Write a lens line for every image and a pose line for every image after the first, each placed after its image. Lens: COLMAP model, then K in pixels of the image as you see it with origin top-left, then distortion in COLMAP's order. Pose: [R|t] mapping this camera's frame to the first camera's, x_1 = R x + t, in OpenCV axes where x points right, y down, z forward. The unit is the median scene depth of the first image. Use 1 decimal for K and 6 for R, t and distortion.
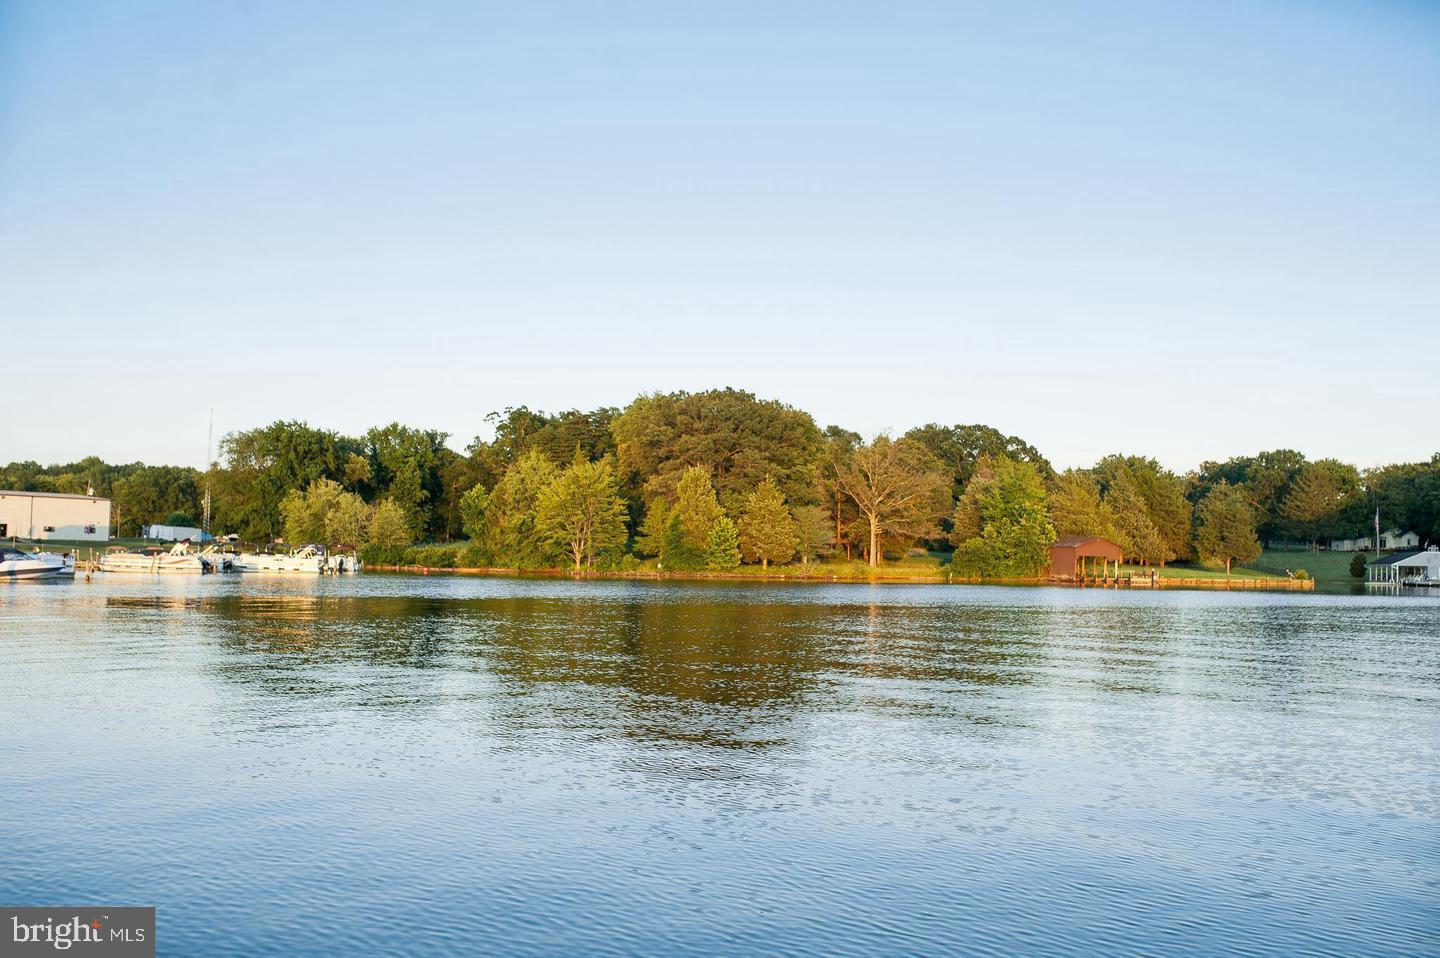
lens RADIAL K [[1375.6, 0, 720.0], [0, 1375.6, 479.0], [0, 0, 1]] dist [-0.064220, 0.094750]
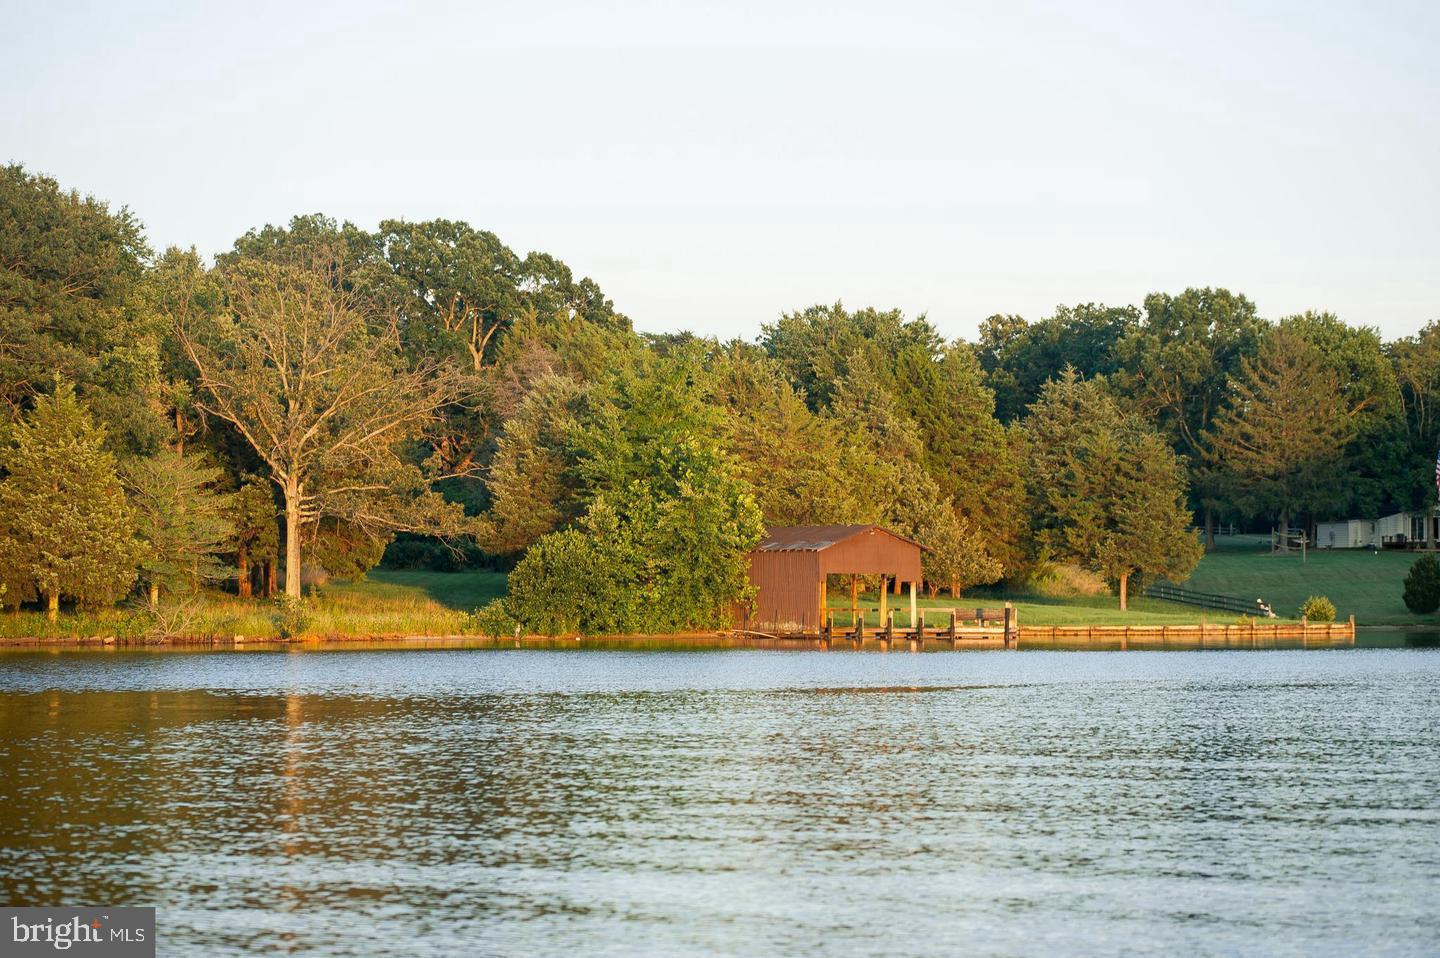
lens RADIAL K [[4115.4, 0, 720.0], [0, 4115.4, 479.0], [0, 0, 1]] dist [-0.108861, 0.153266]
pose [[0.953229, -0.011097, 0.302045, -0.096141], [0.001448, 0.999482, 0.032153, -0.007318], [-0.302245, -0.030212, 0.952751, -0.096390]]
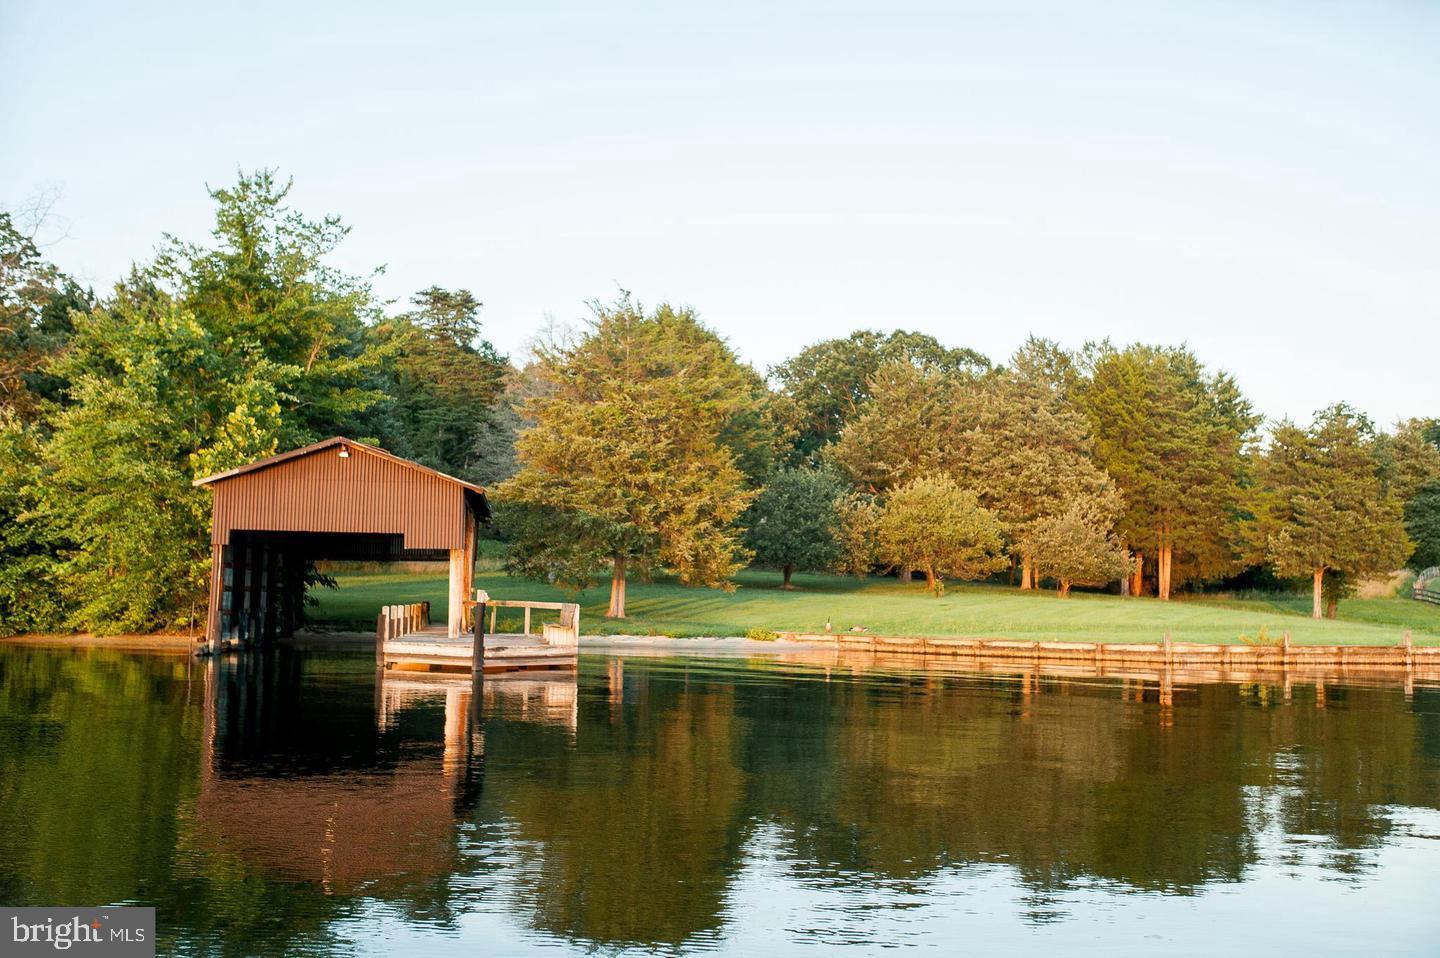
lens RADIAL K [[1375.6, 0, 720.0], [0, 1375.6, 479.0], [0, 0, 1]] dist [-0.064220, 0.094750]
pose [[0.982007, -0.019976, -0.187785, 0.279286], [0.014299, 0.999400, -0.031542, 0.041921], [0.188302, 0.028289, 0.981704, 0.606510]]
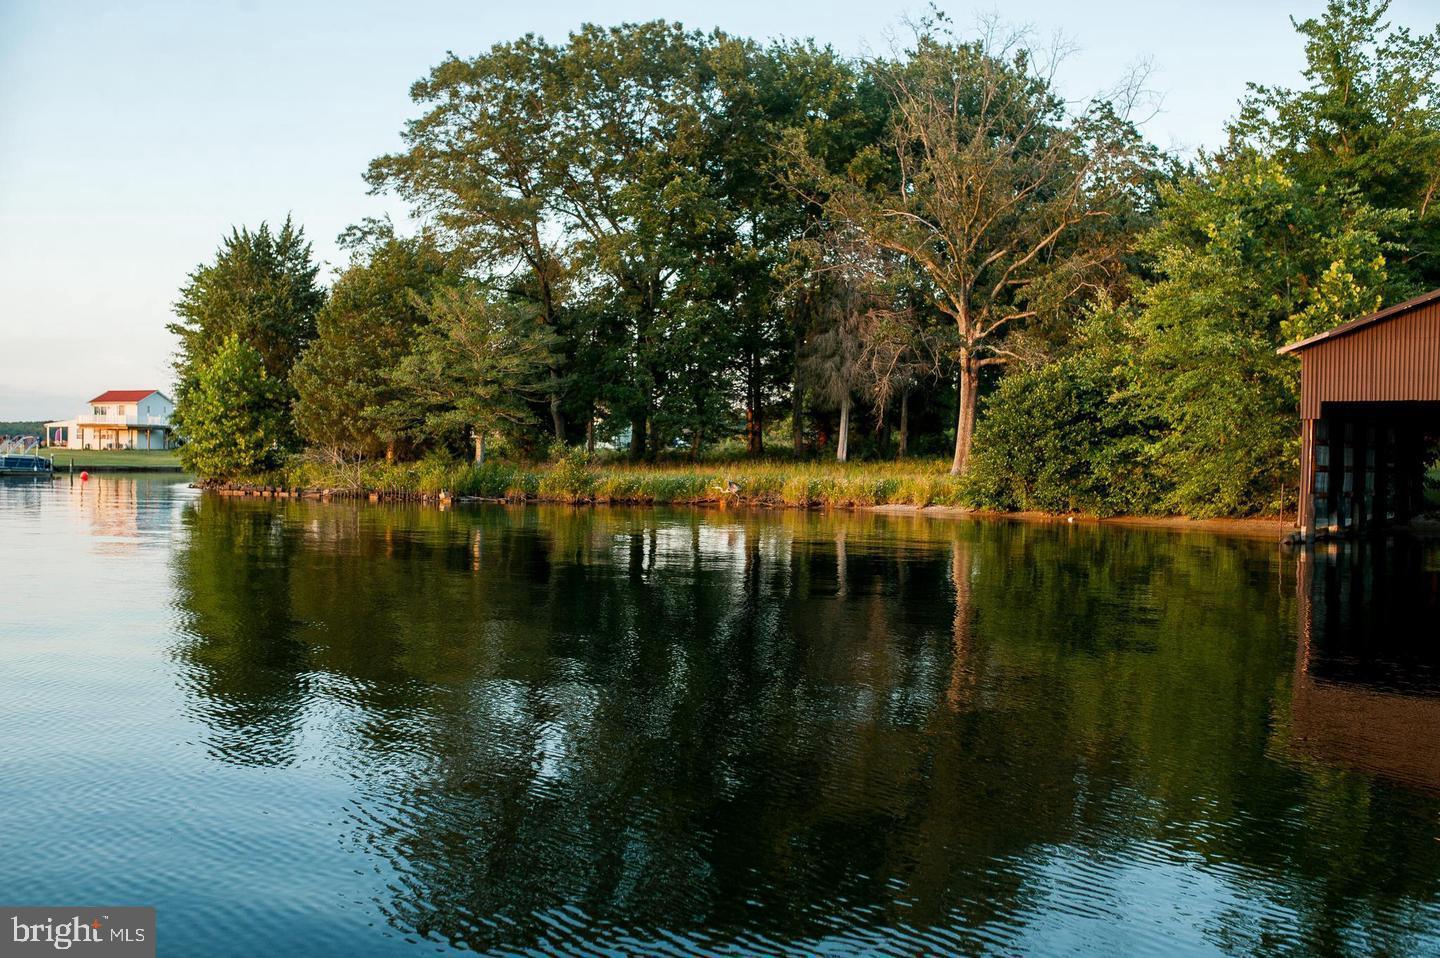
lens RADIAL K [[1375.6, 0, 720.0], [0, 1375.6, 479.0], [0, 0, 1]] dist [-0.064220, 0.094750]
pose [[0.558793, 0.000062, -0.829307, 0.274643], [0.045034, 0.998522, 0.030419, 0.042822], [0.828083, -0.054345, 0.557965, 0.622527]]
